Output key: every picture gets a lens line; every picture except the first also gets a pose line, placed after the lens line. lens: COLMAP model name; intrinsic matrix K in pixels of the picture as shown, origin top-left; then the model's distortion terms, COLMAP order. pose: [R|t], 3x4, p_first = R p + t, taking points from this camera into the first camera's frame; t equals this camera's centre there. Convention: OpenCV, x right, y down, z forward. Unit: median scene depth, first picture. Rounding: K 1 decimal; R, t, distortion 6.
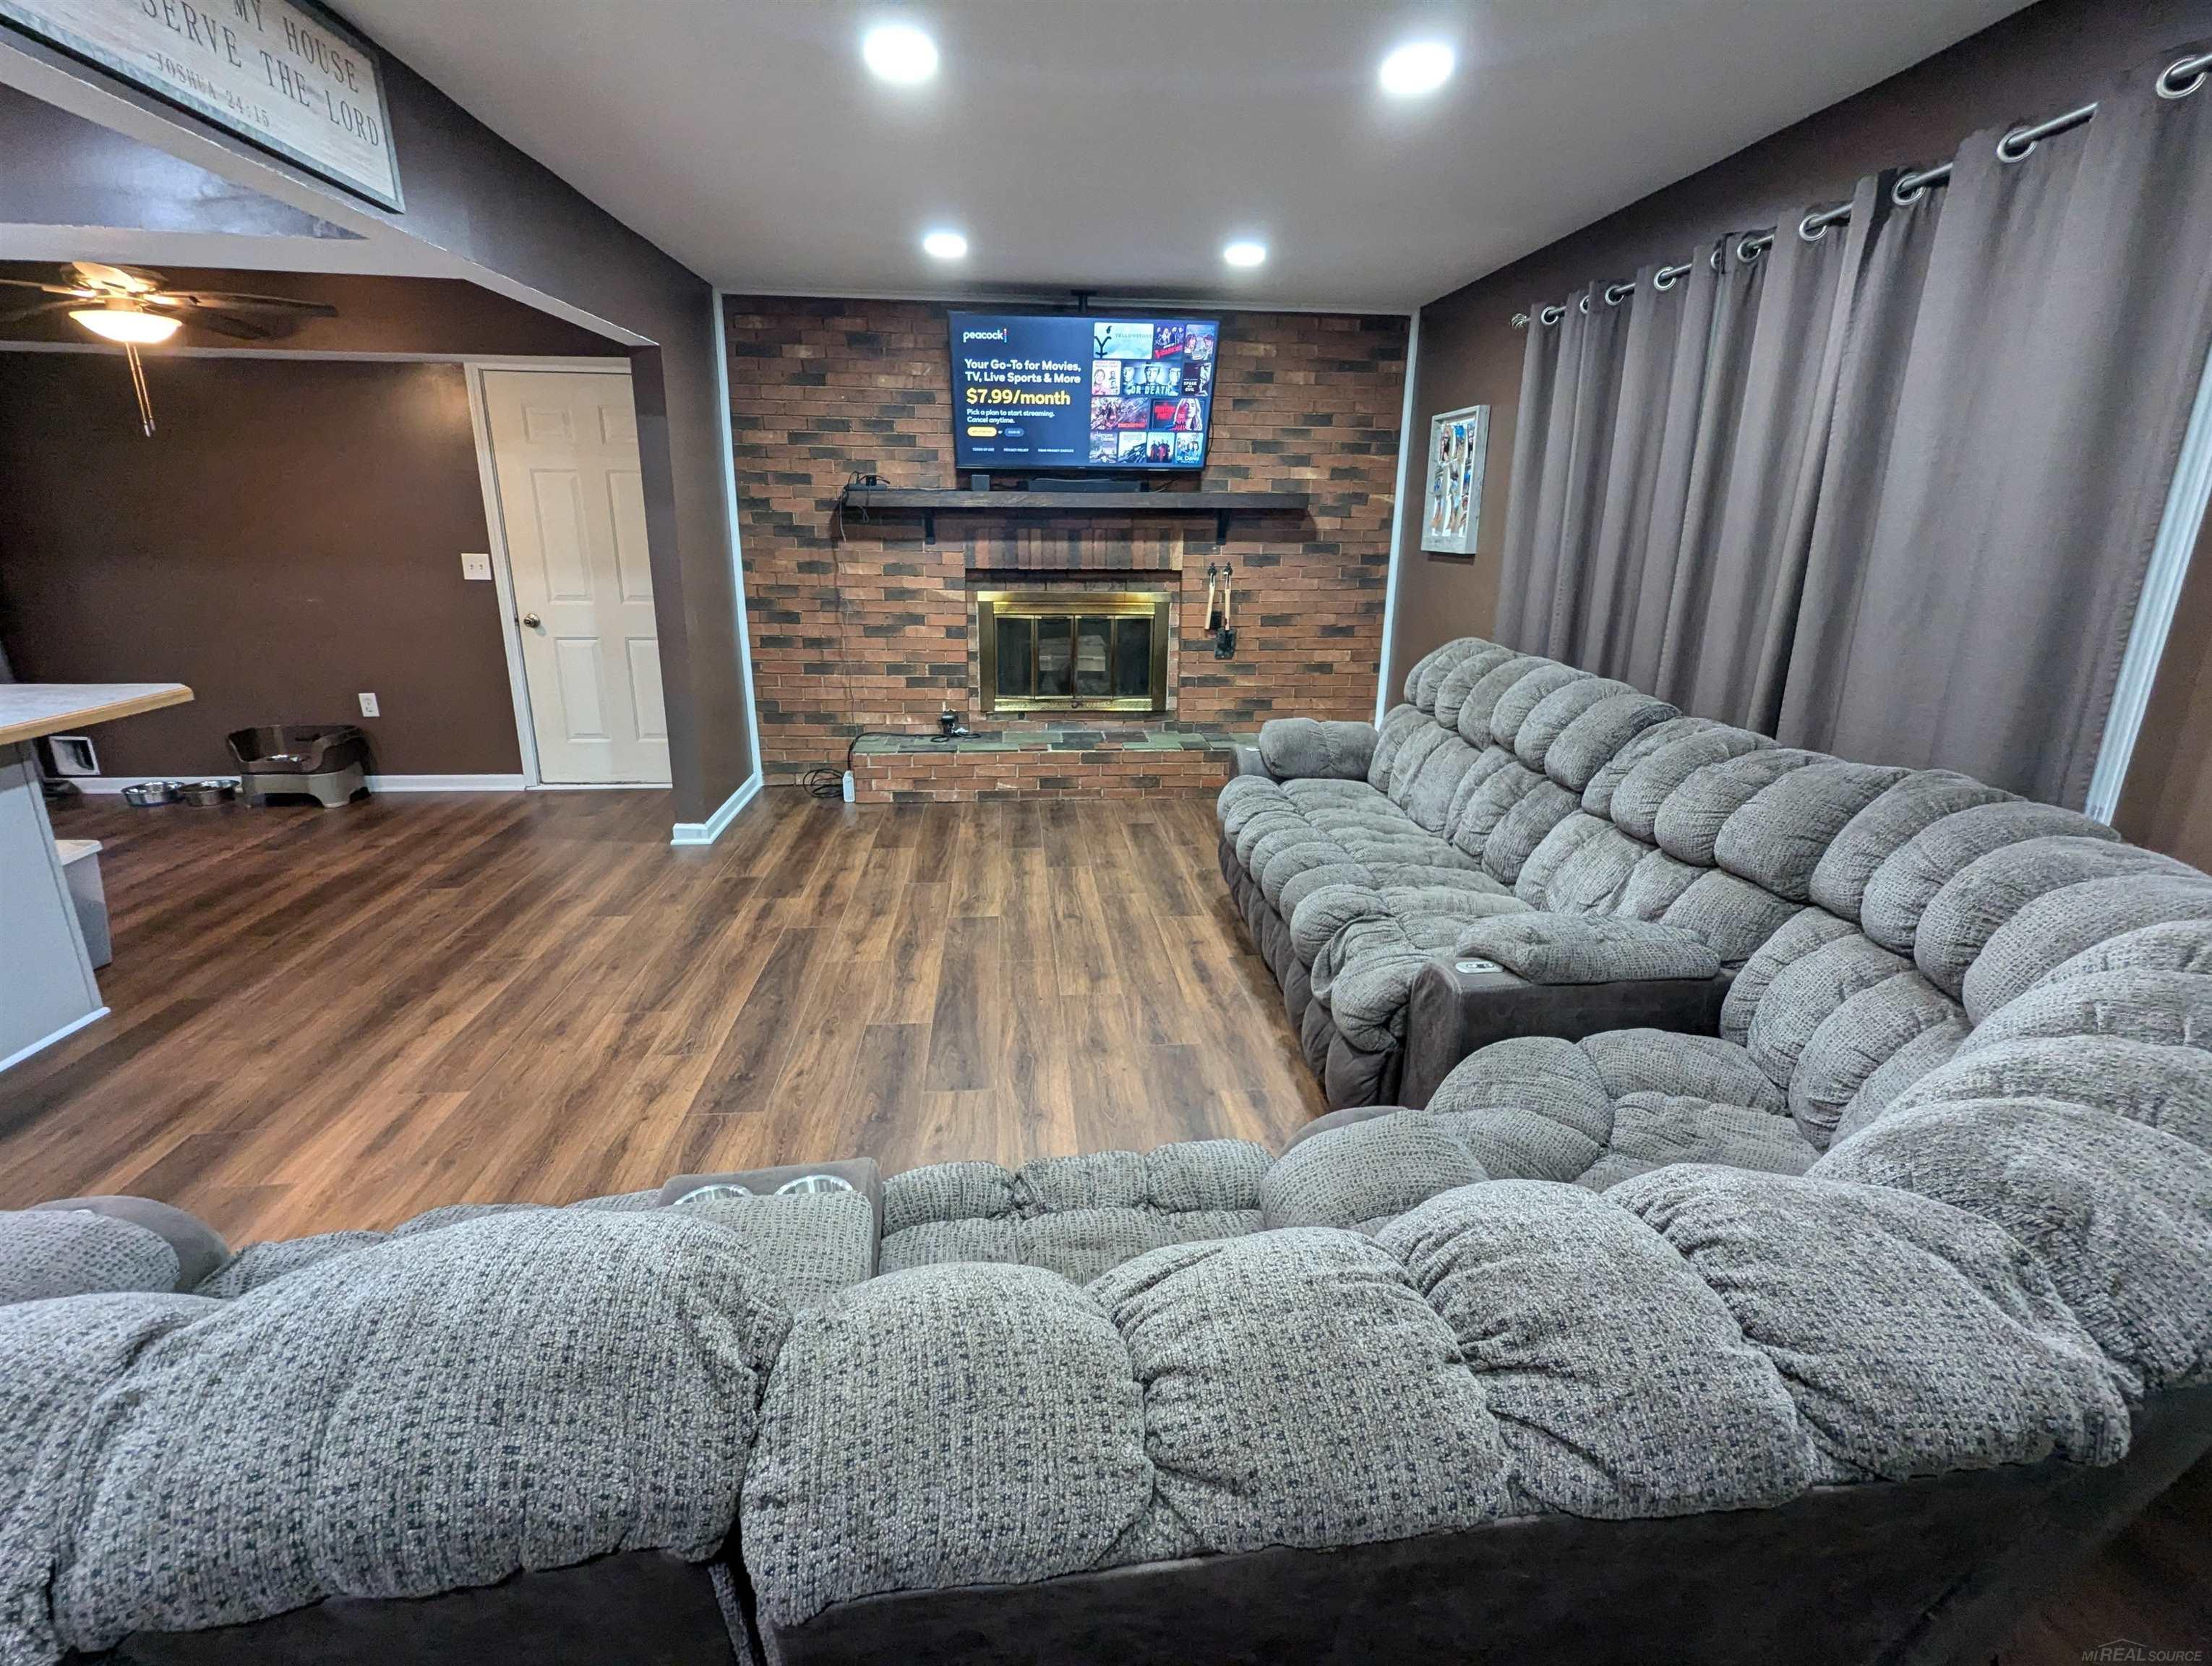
lens RADIAL K [[1054.8, 0, 1106.0], [0, 1054.8, 833.0], [0, 0, 1]] dist [0.000153, -0.001240]
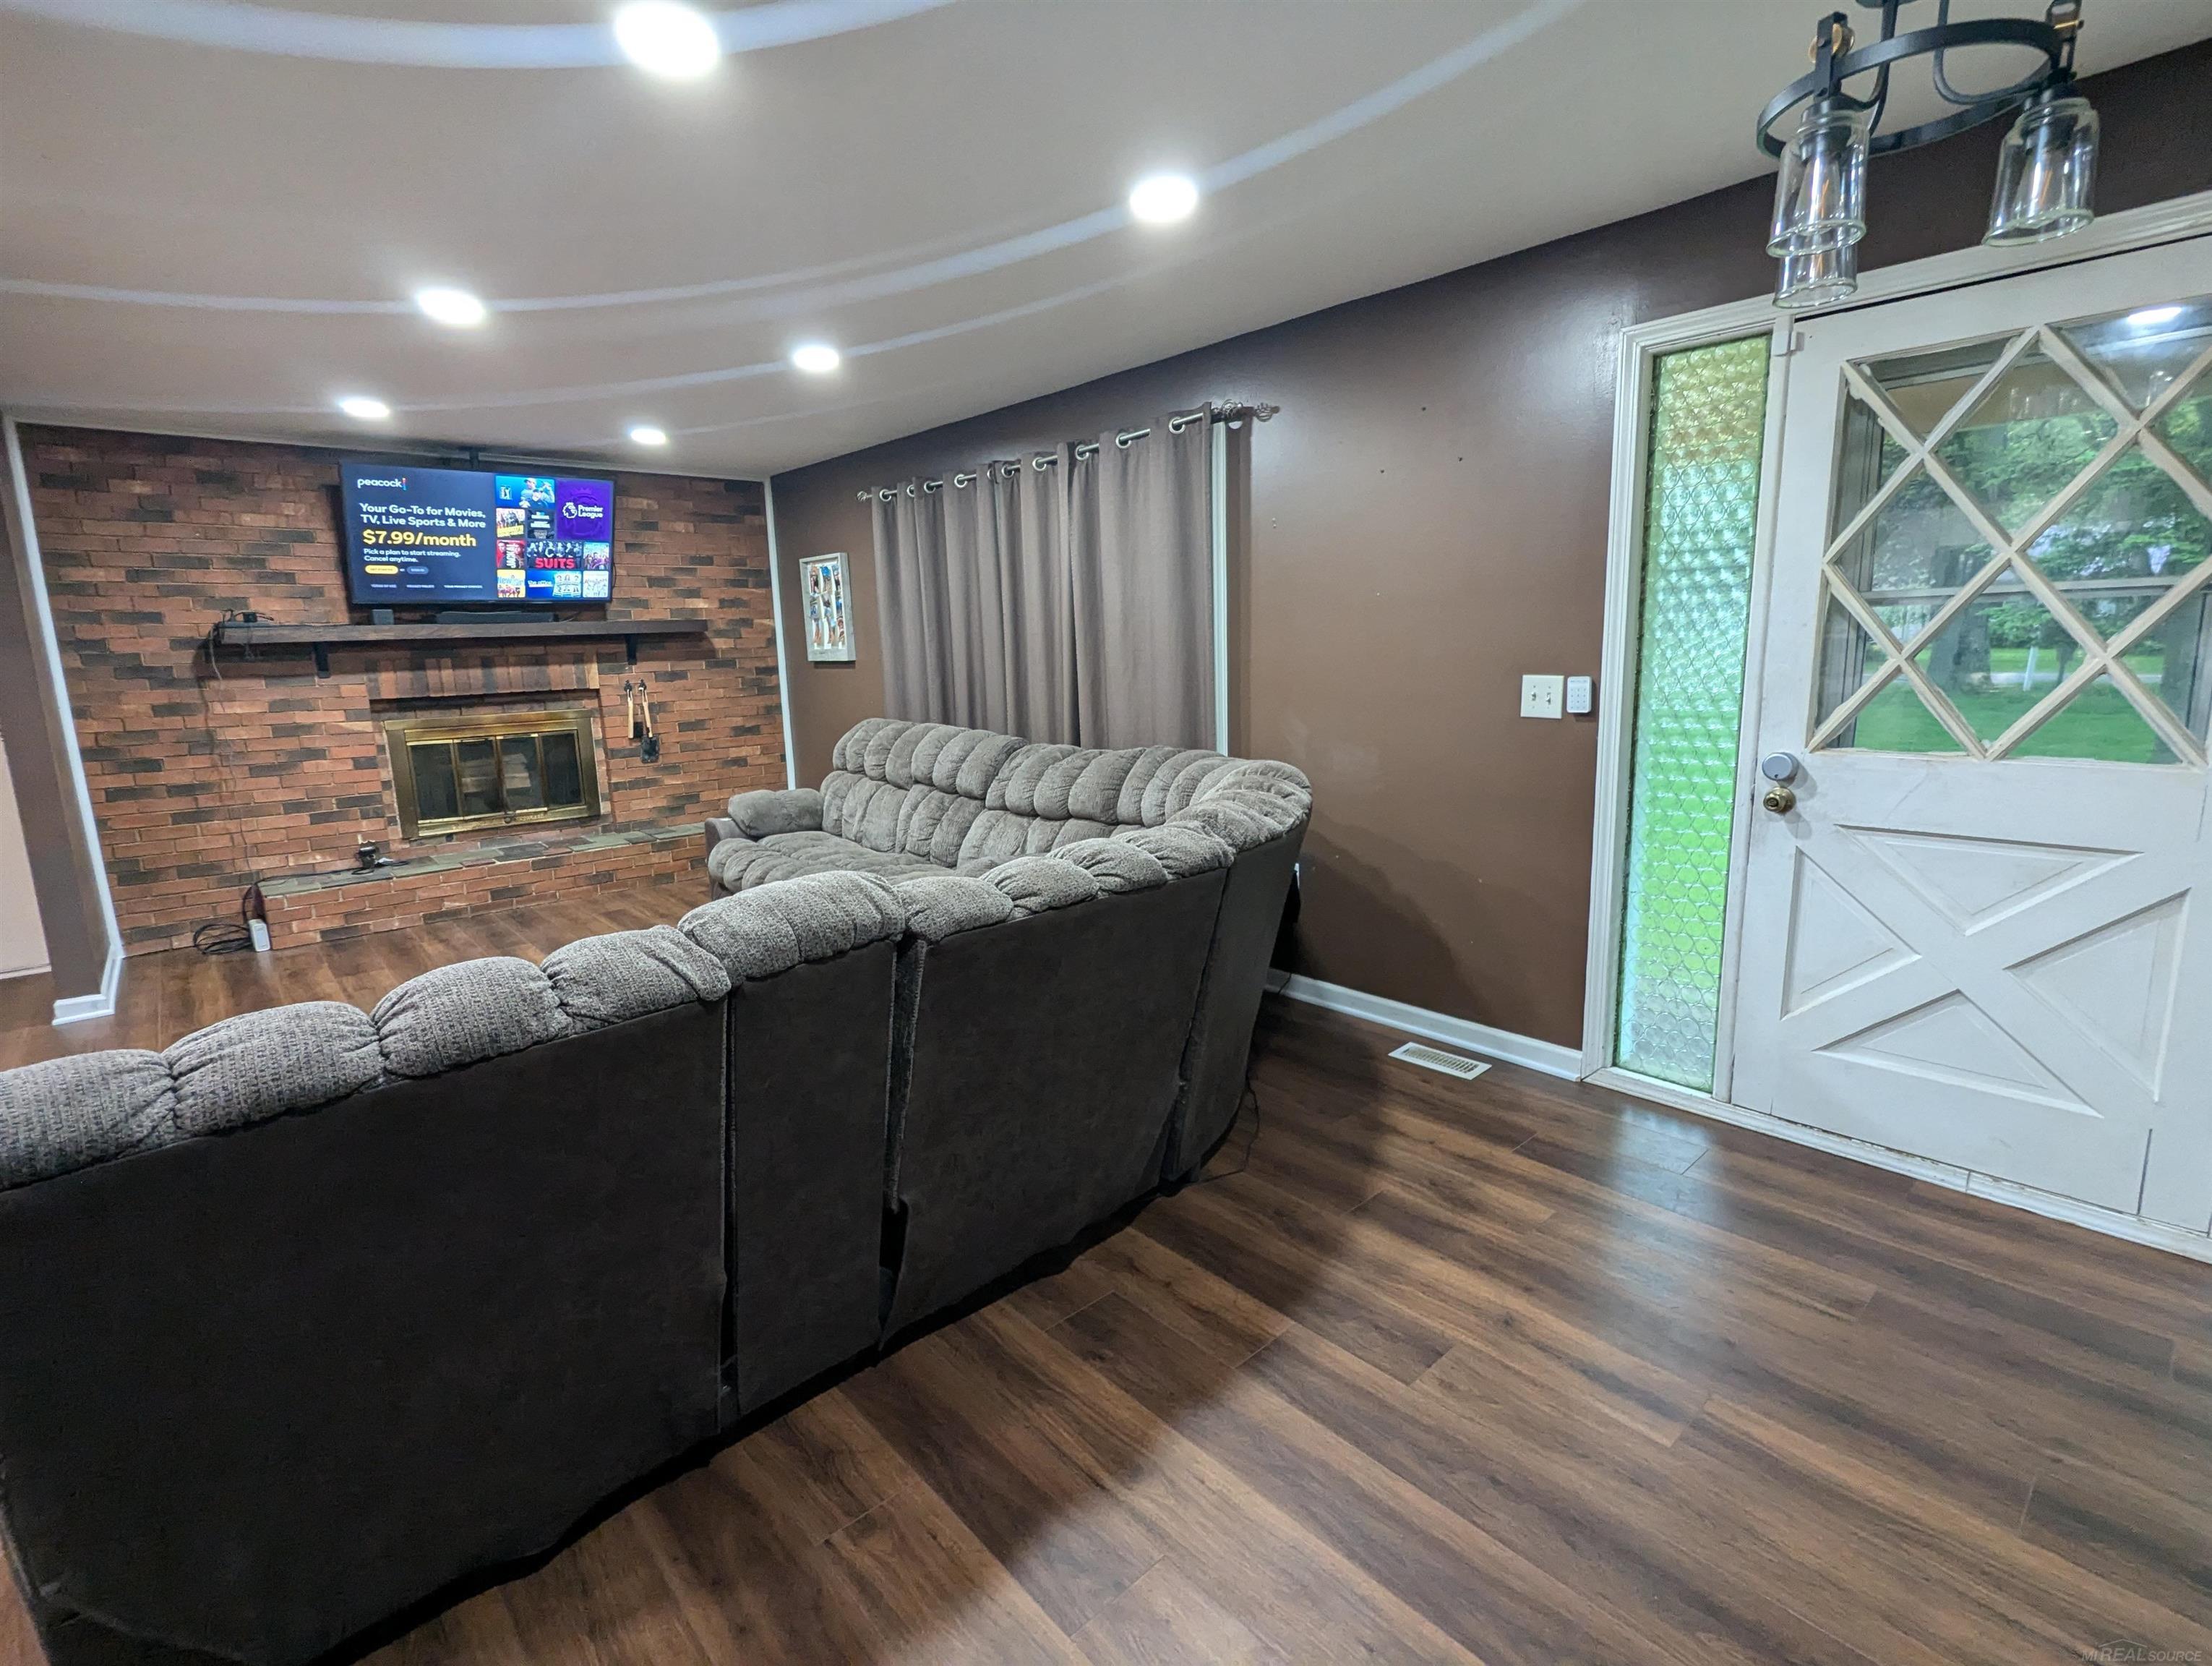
lens RADIAL K [[1054.8, 0, 1106.0], [0, 1054.8, 833.0], [0, 0, 1]] dist [0.000153, -0.001240]
pose [[0.805053, -0.140435, 0.576340, -0.169569], [0.203681, 0.977946, -0.046215, 0.065489], [-0.557139, 0.154595, 0.815902, -0.200762]]
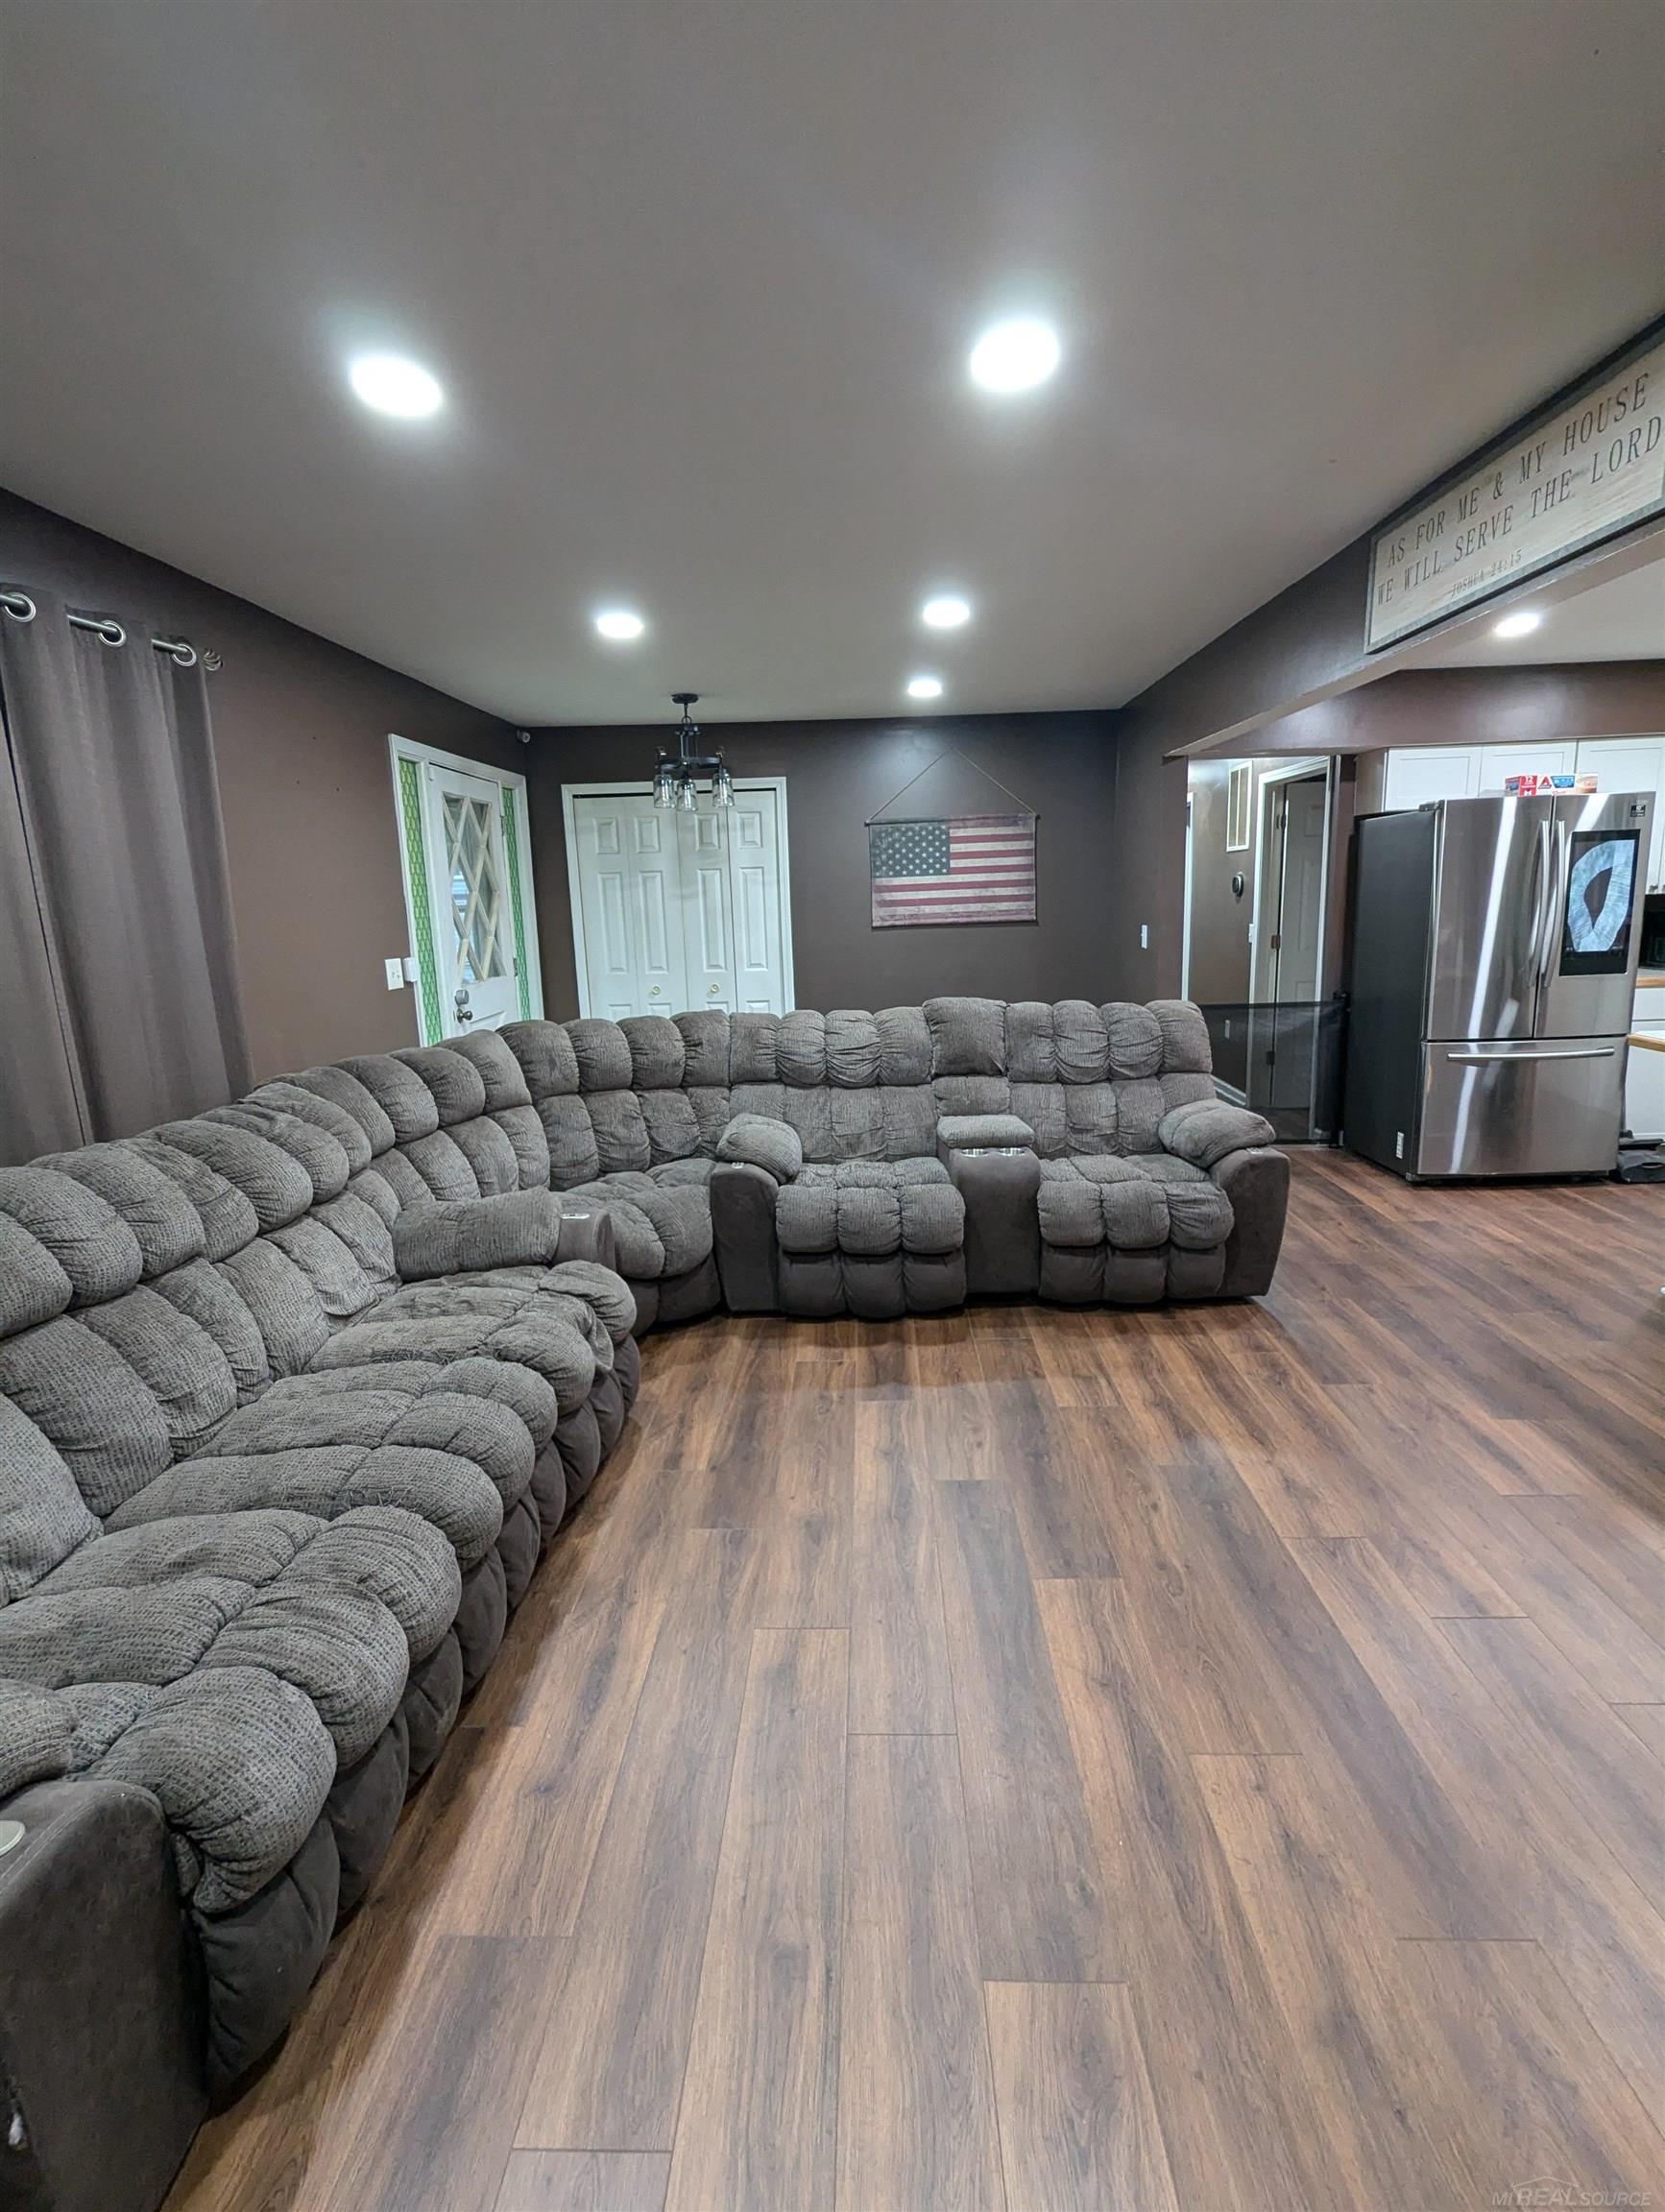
lens RADIAL K [[1054.7, 0, 832.5], [0, 1054.7, 1106.0], [0, 0, 1]] dist [0.000153, -0.001240]
pose [[-0.992172, -0.002504, 0.124850, -0.071604], [0.055962, 0.884867, 0.462471, -0.270355], [-0.111634, 0.465837, -0.877800, 0.900209]]
